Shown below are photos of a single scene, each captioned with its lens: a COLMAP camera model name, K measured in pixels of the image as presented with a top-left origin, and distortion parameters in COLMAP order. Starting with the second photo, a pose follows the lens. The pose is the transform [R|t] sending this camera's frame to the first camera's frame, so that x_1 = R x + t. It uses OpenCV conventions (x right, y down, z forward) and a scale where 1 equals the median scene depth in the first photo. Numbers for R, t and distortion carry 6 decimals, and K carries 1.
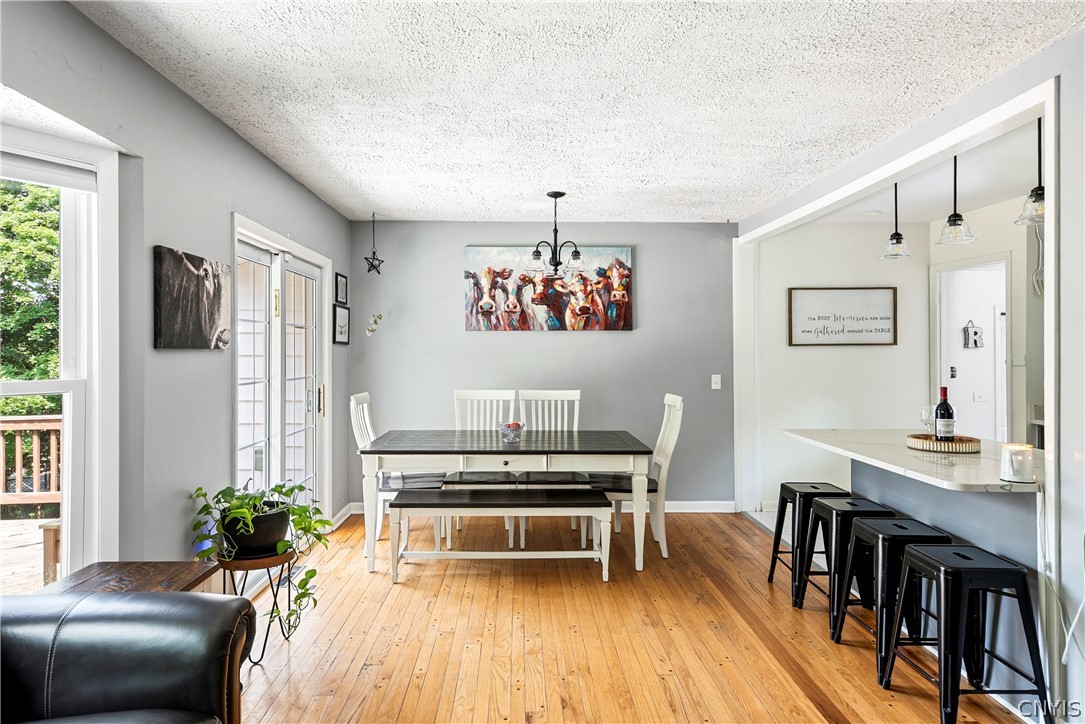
lens RADIAL K [[651.8, 0, 539.8], [0, 651.8, 349.9], [0, 0, 1]] dist [0.002934, 0.000863]
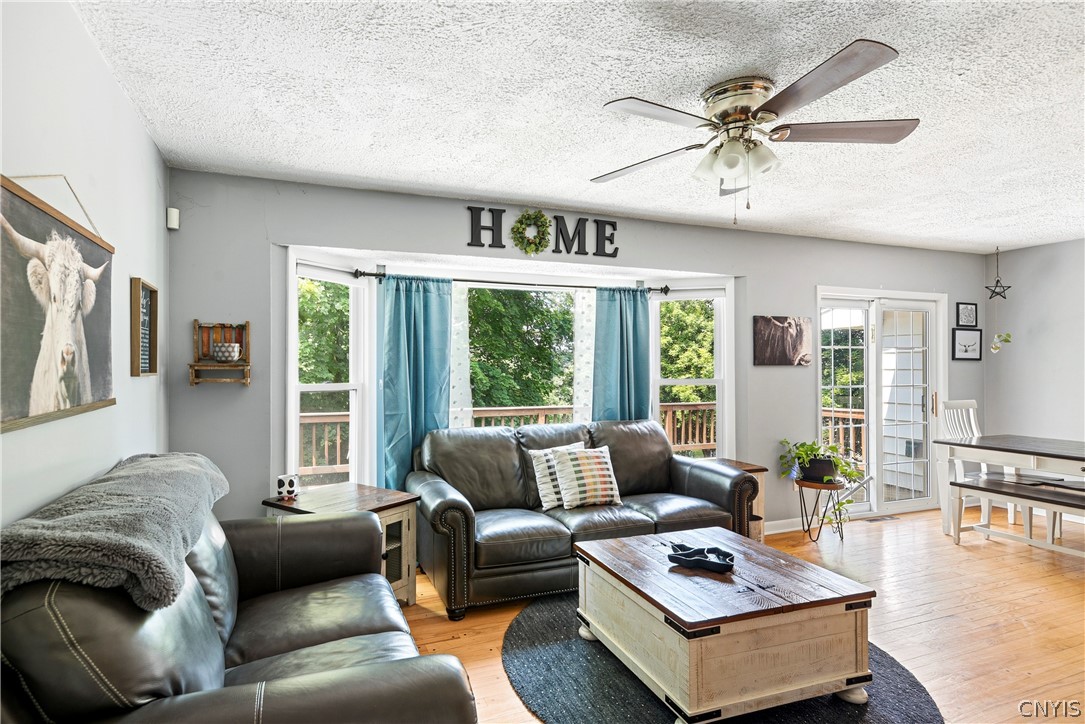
lens RADIAL K [[532.6, 0, 481.3], [0, 532.6, 365.7], [0, 0, 1]] dist [0.001034, 0.000721]
pose [[0.305694, -0.004597, -0.952119, 0.346316], [0.005172, 0.999982, -0.003168, -0.000111], [0.952116, -0.003956, 0.305712, -0.157054]]
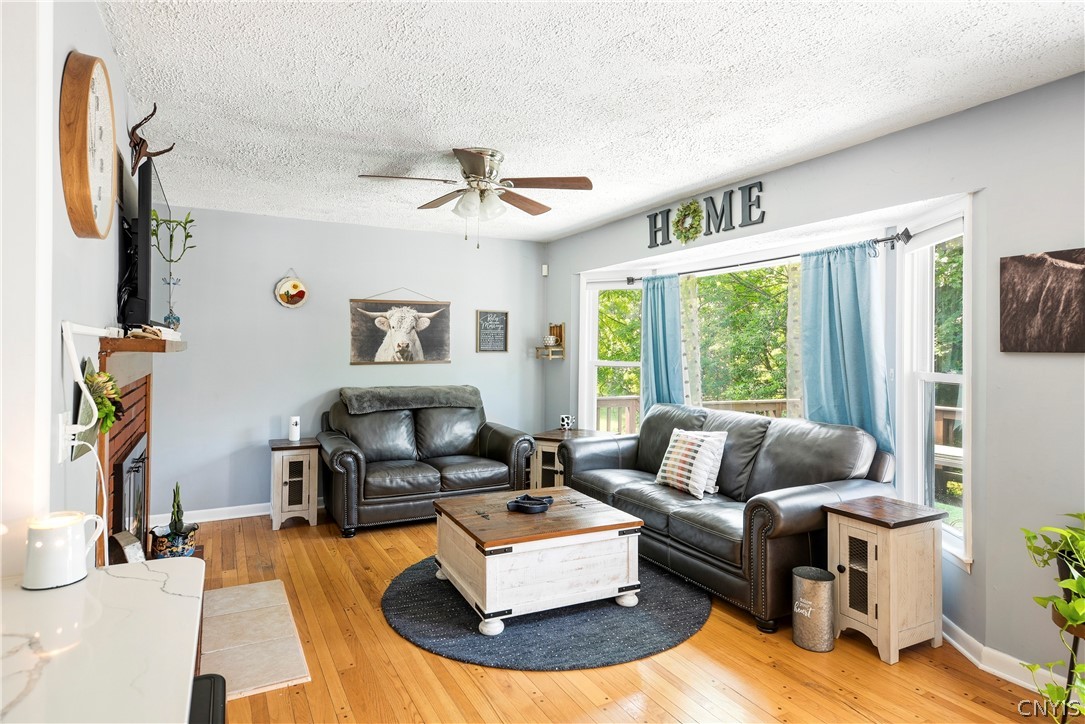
lens RADIAL K [[603.4, 0, 543.5], [0, 603.4, 347.8], [0, 0, 1]] dist [0.000710, 0.000241]
pose [[-0.894238, -0.010573, -0.447466, 0.252803], [-0.008889, 0.999943, -0.005864, 0.001653], [0.447503, -0.001266, -0.894282, 0.711954]]
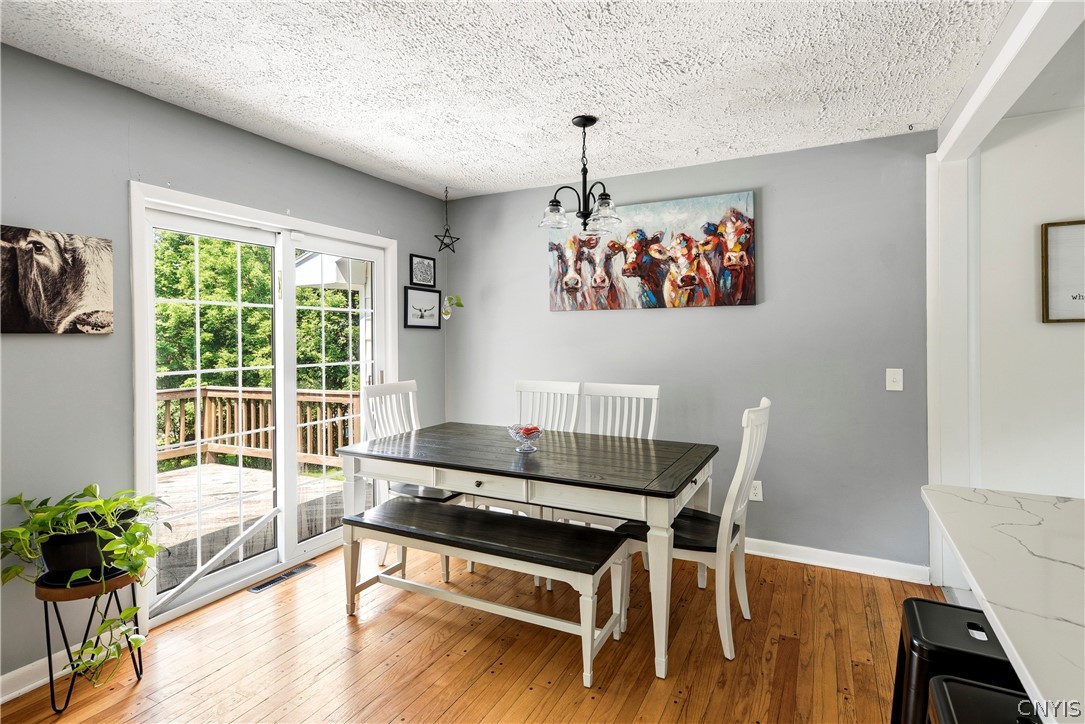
lens RADIAL K [[549.0, 0, 541.9], [0, 549.0, 339.5], [0, 0, 1]] dist [0.006596, 0.001107]
pose [[0.878755, -0.001731, -0.477270, 0.226279], [0.005752, 0.999959, 0.006963, 0.002986], [0.477238, -0.008864, 0.878729, 0.349347]]
